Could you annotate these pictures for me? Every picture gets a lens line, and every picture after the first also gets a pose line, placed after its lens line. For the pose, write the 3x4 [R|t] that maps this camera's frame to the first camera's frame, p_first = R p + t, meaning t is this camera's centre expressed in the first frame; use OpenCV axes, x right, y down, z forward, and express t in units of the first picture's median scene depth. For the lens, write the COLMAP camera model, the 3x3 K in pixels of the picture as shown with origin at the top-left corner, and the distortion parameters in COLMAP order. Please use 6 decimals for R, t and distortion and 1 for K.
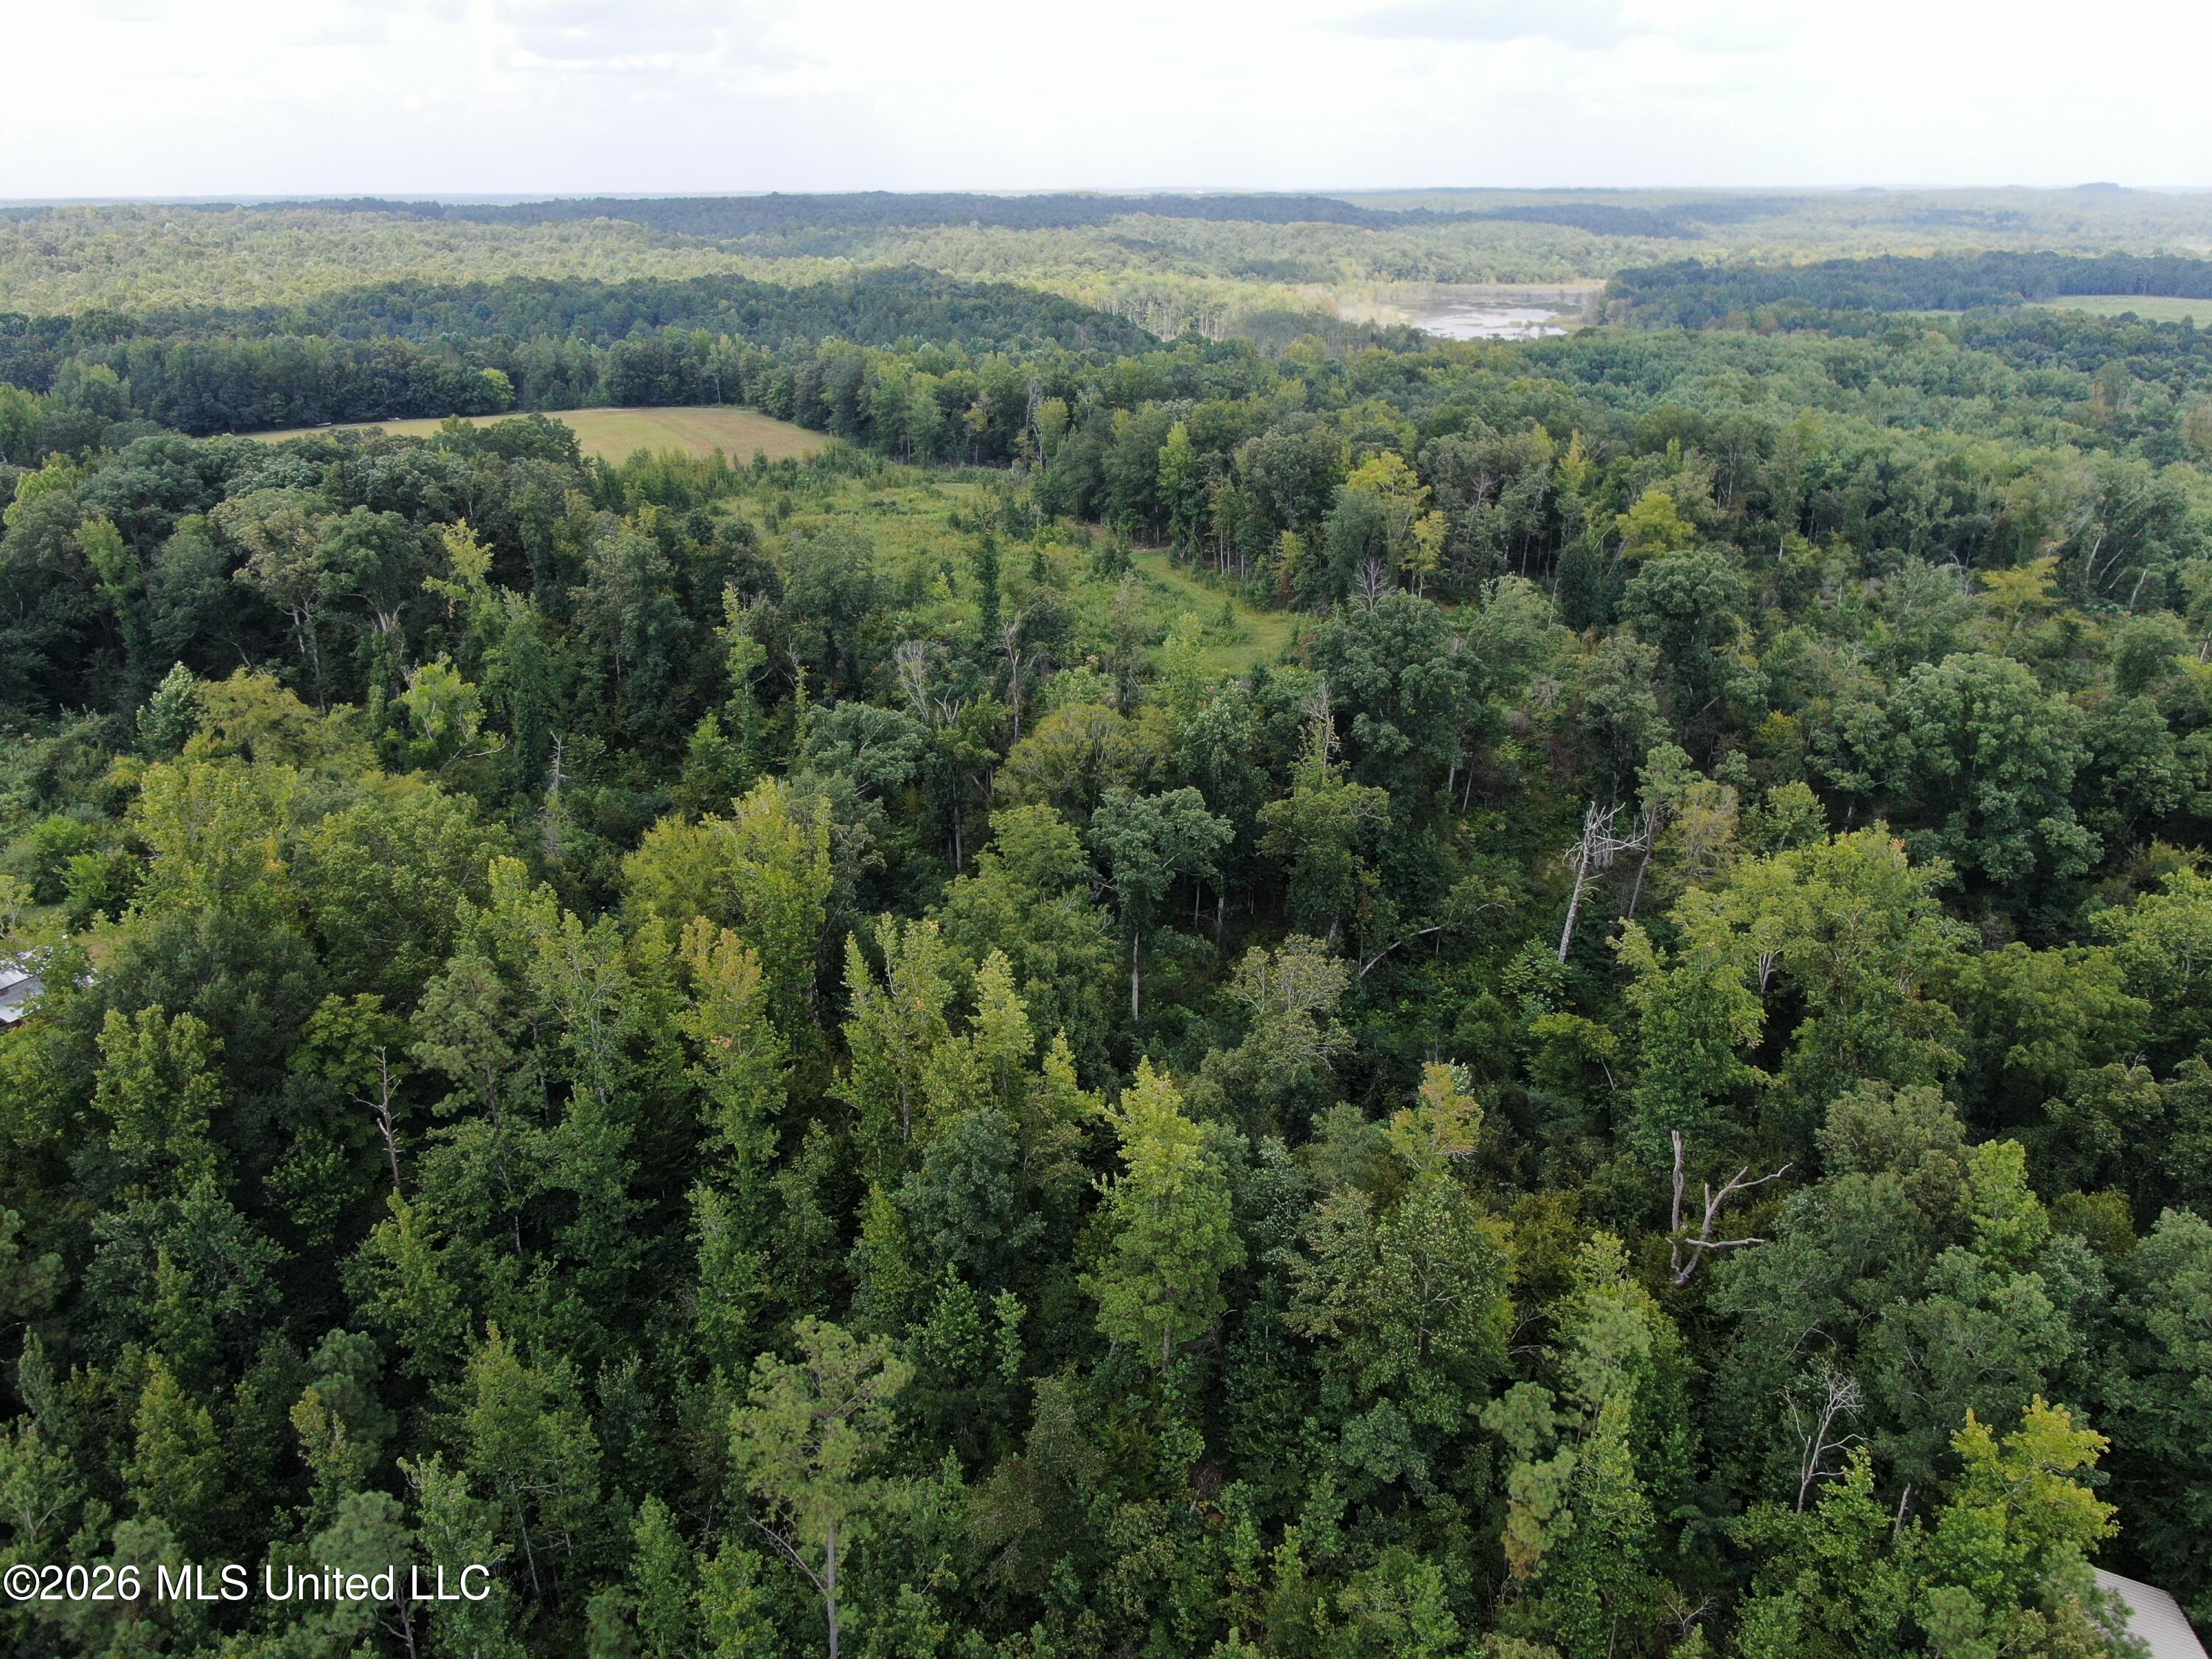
lens RADIAL K [[1522.9, 0, 1106.0], [0, 1522.9, 829.5], [0, 0, 1]] dist [0.000126, 0.000776]
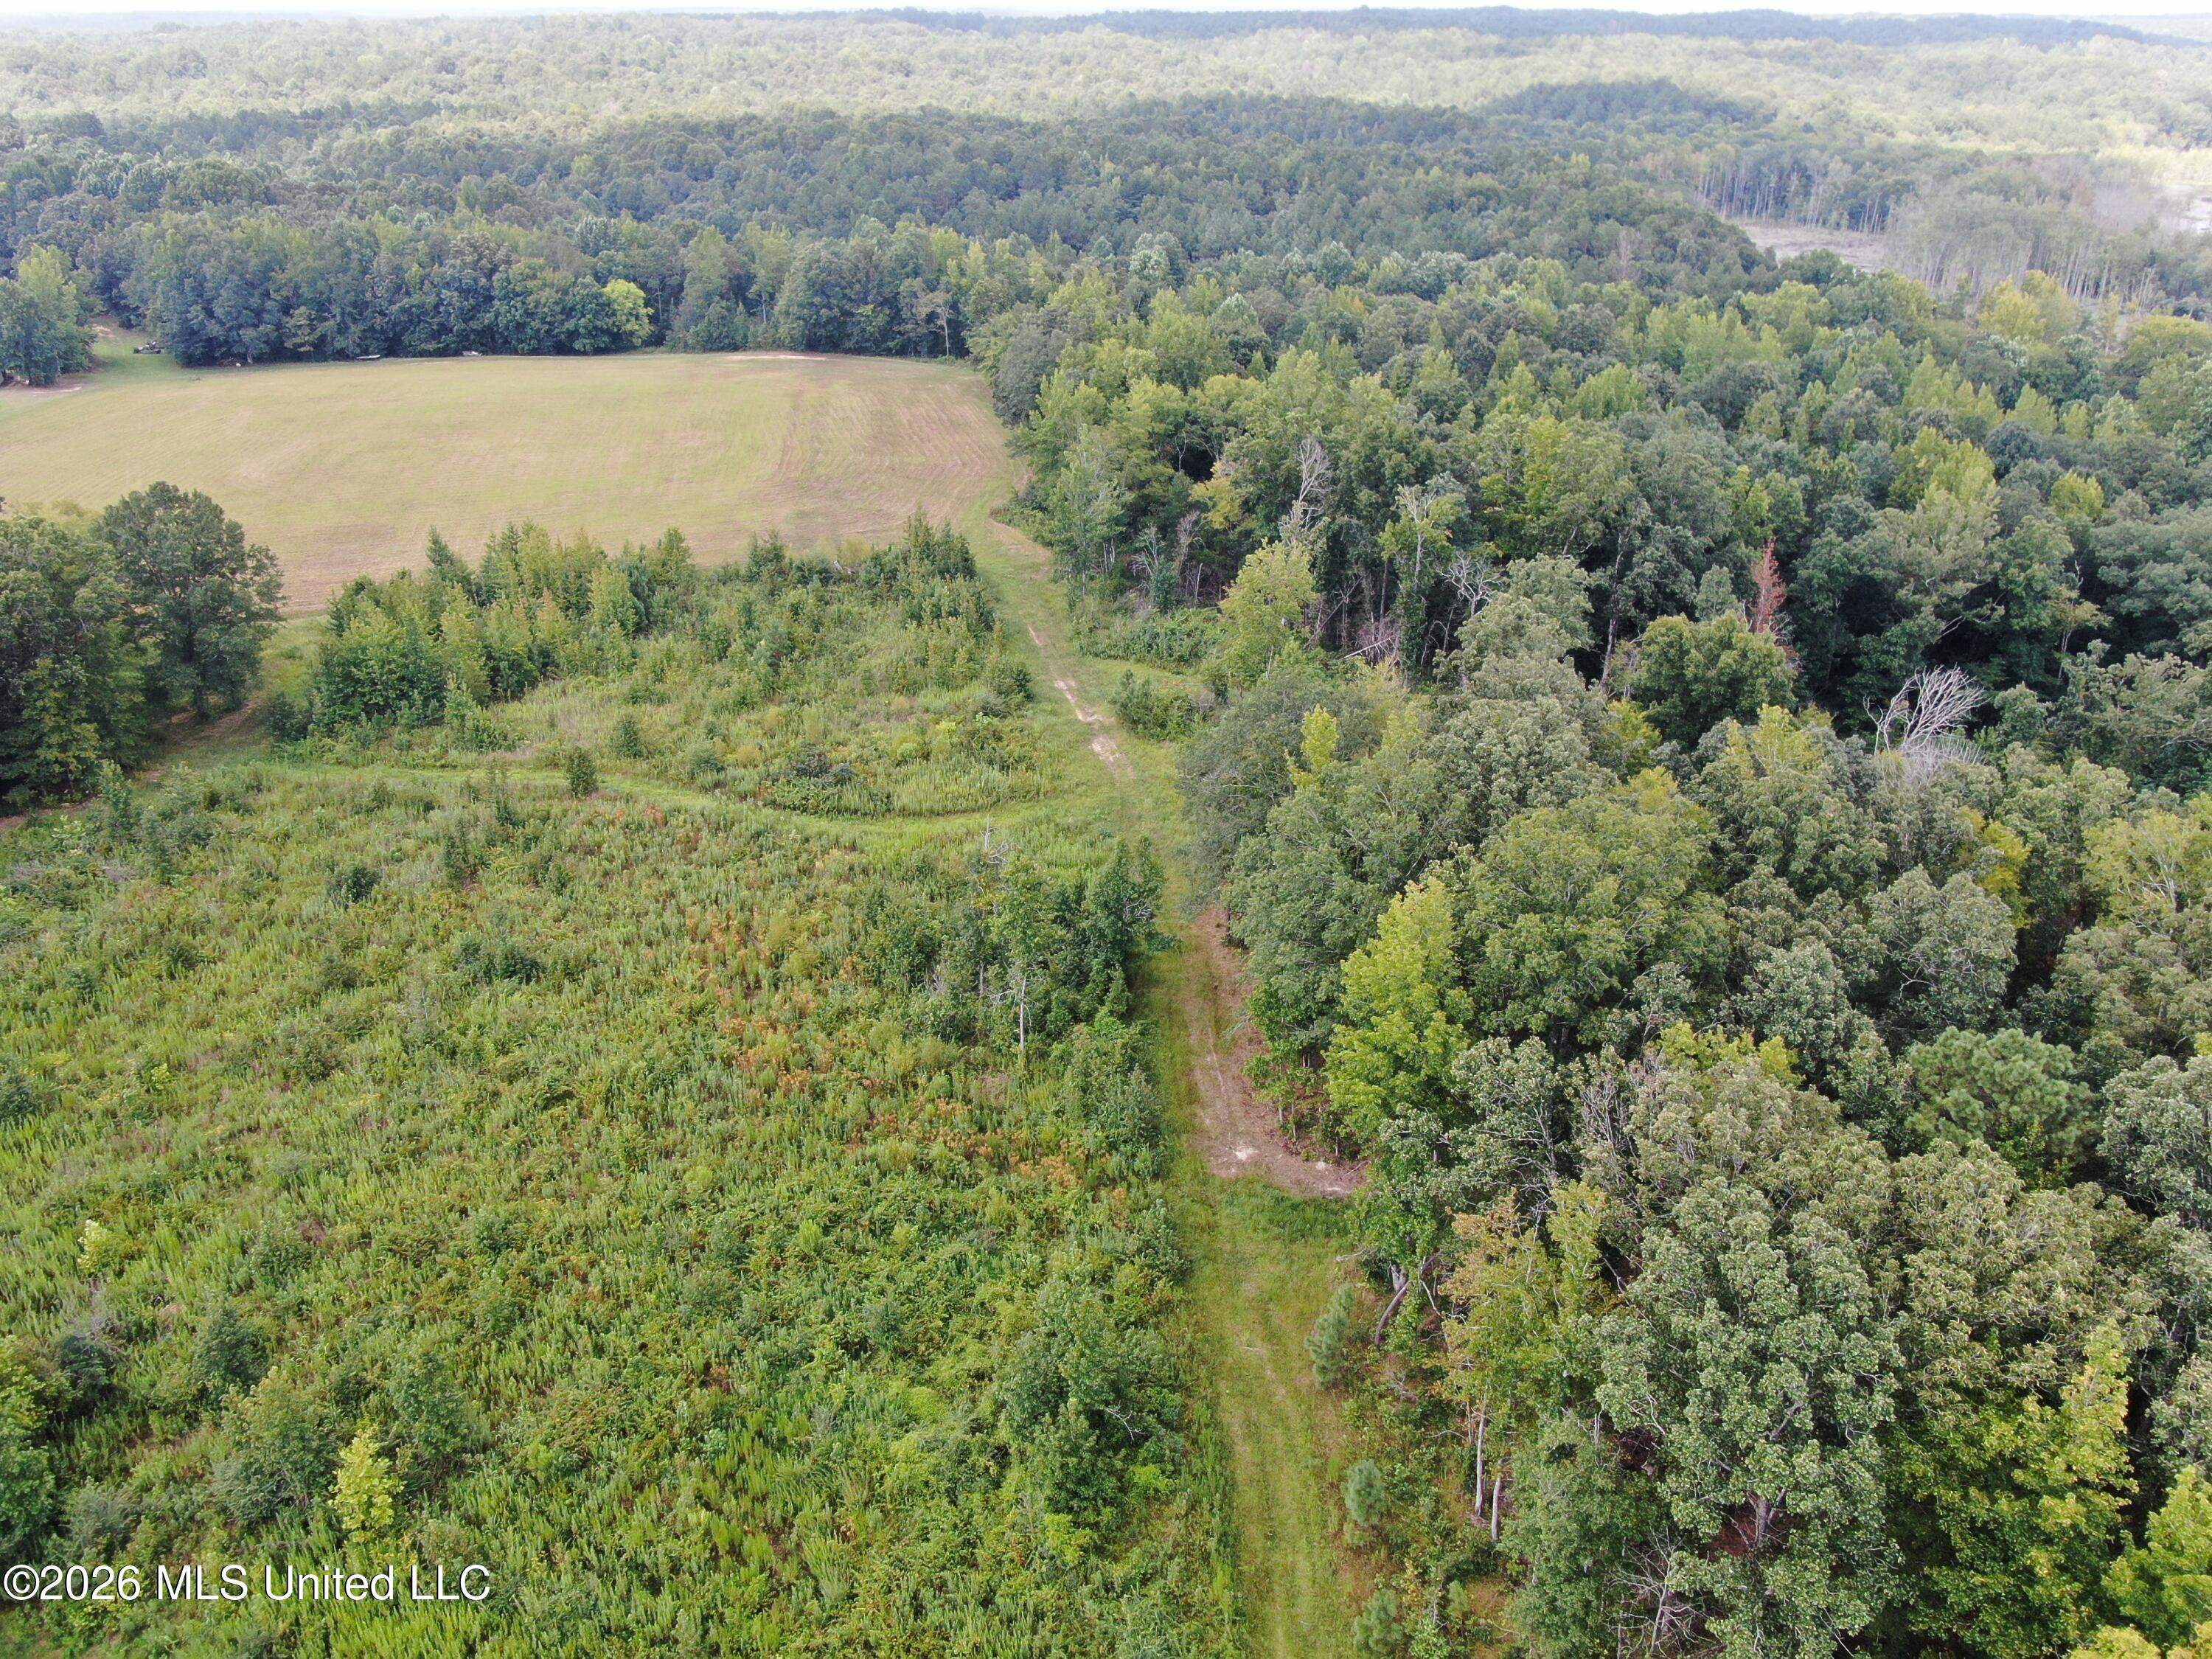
lens RADIAL K [[1668.8, 0, 1106.0], [0, 1668.8, 829.5], [0, 0, 1]] dist [-0.007254, -0.002760]
pose [[0.935790, 0.163733, -0.312231, 0.049369], [-0.143753, 0.985858, 0.086138, -0.169052], [0.321919, -0.035723, 0.946093, 0.401455]]
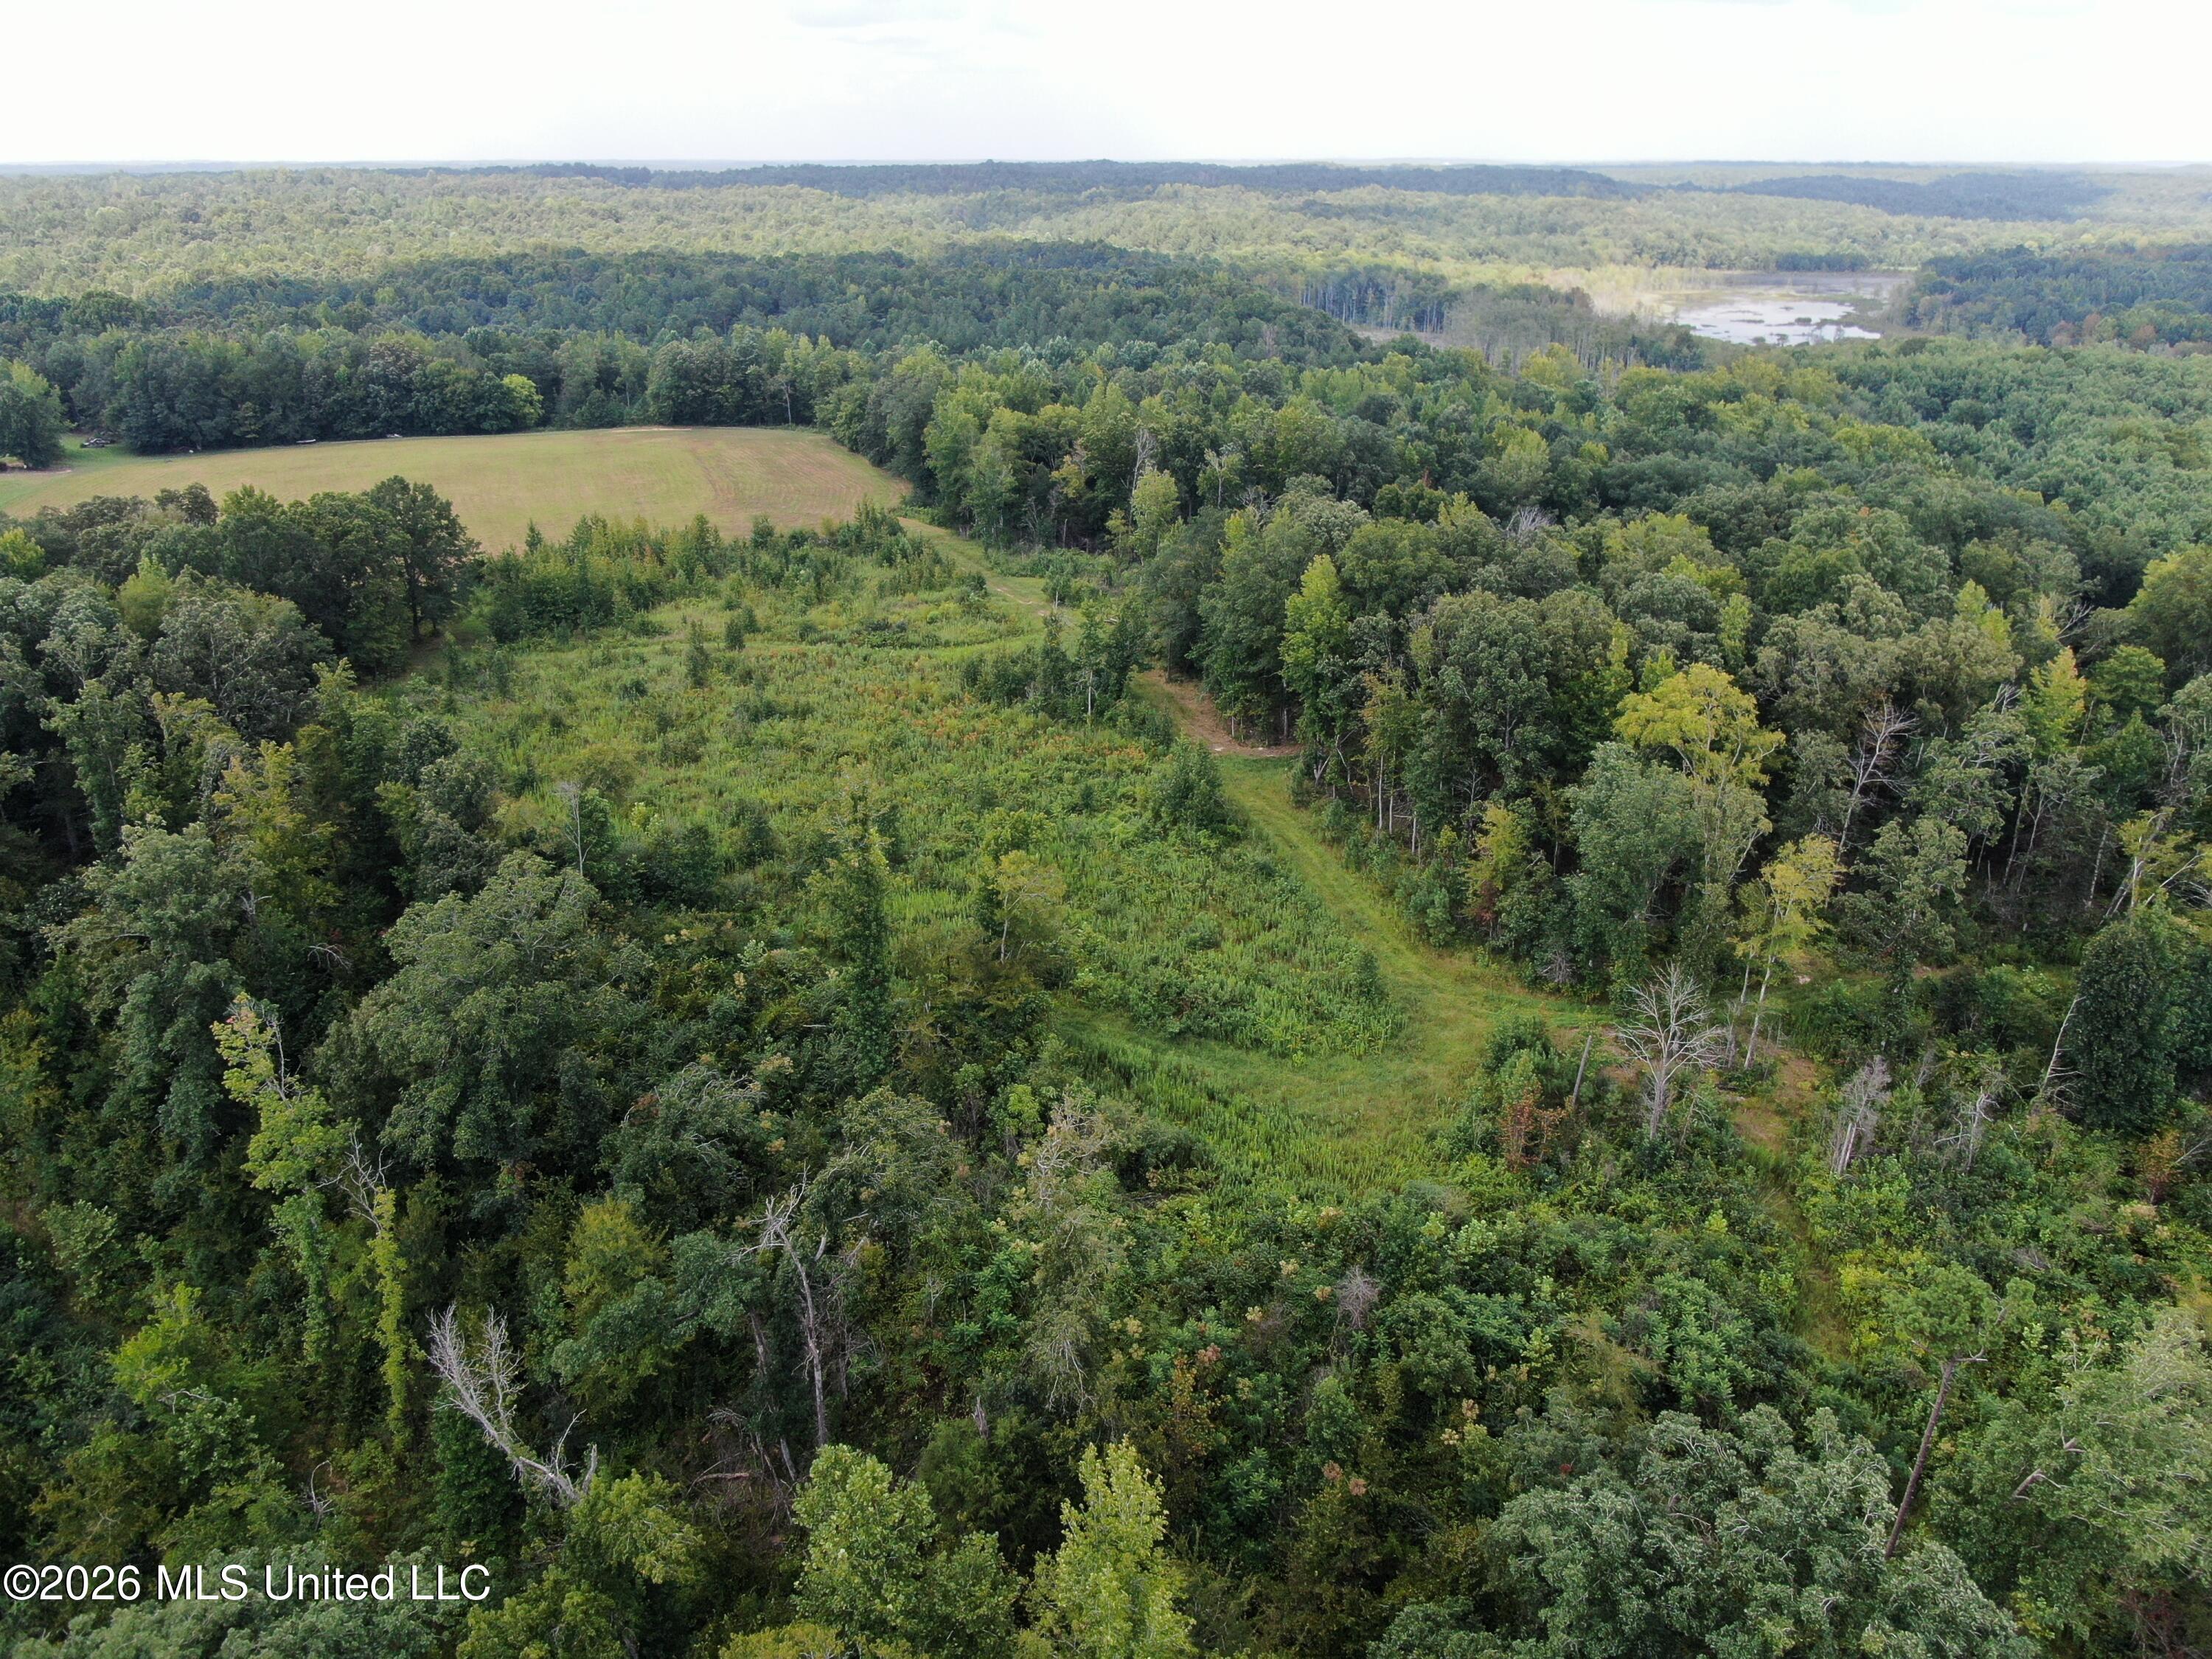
lens RADIAL K [[1551.9, 0, 1106.0], [0, 1551.9, 829.5], [0, 0, 1]] dist [-0.015934, 0.021377]
pose [[0.989852, 0.062563, -0.127591, 0.027716], [-0.061171, 0.998017, 0.014807, -0.095953], [0.128264, -0.006851, 0.991716, 0.229928]]
